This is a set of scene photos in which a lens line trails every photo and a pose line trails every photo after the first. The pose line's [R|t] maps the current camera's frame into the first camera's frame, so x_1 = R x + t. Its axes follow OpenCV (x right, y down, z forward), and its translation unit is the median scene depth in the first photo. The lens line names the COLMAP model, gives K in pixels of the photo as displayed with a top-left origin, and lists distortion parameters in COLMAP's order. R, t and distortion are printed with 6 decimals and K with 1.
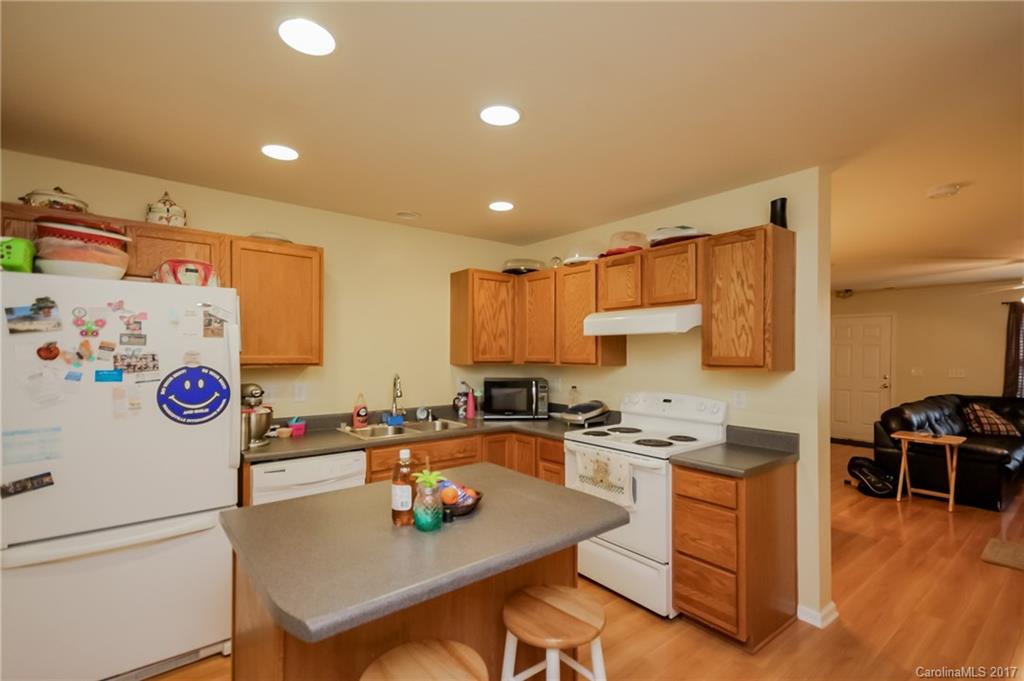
lens RADIAL K [[473.2, 0, 508.1], [0, 473.2, 349.4], [0, 0, 1]] dist [0.003169, 0.000703]
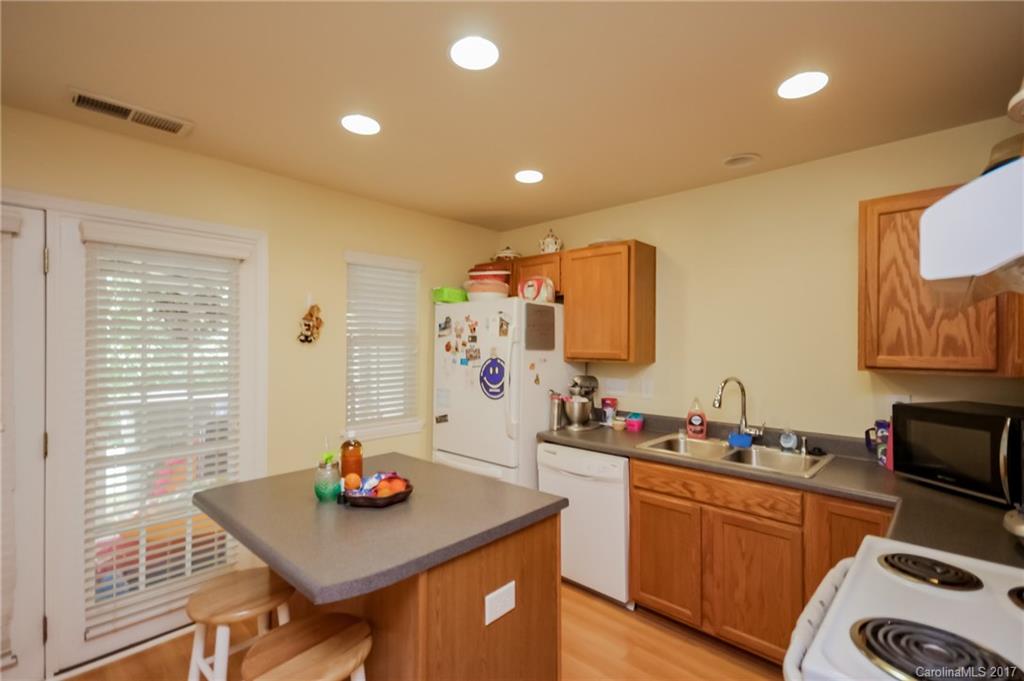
lens RADIAL K [[465.6, 0, 512.0], [0, 465.6, 340.5], [0, 0, 1]] dist [0.002437, 0.000660]
pose [[0.137847, -0.011487, -0.990387, 0.612303], [0.003479, 0.999932, -0.011113, 0.000781], [0.990447, -0.001914, 0.137877, 0.758114]]
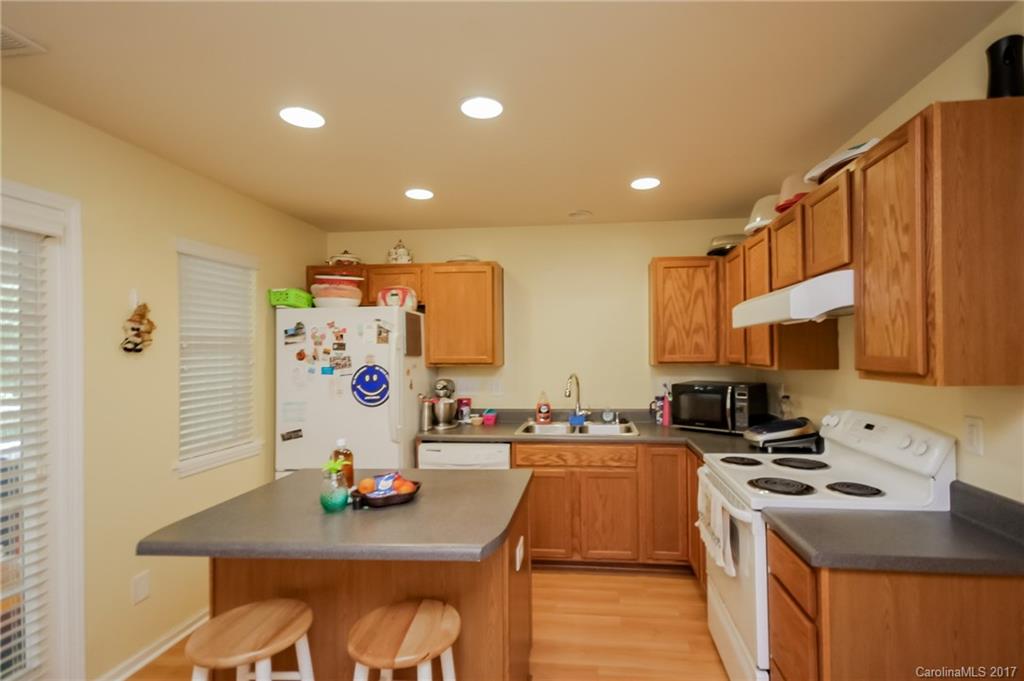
lens RADIAL K [[479.6, 0, 541.7], [0, 479.6, 345.5], [0, 0, 1]] dist [0.000105, 0.000581]
pose [[0.713877, -0.018970, -0.700014, 0.594412], [0.016724, 0.999810, -0.010038, 0.000948], [0.700071, -0.004541, 0.714058, 0.304943]]
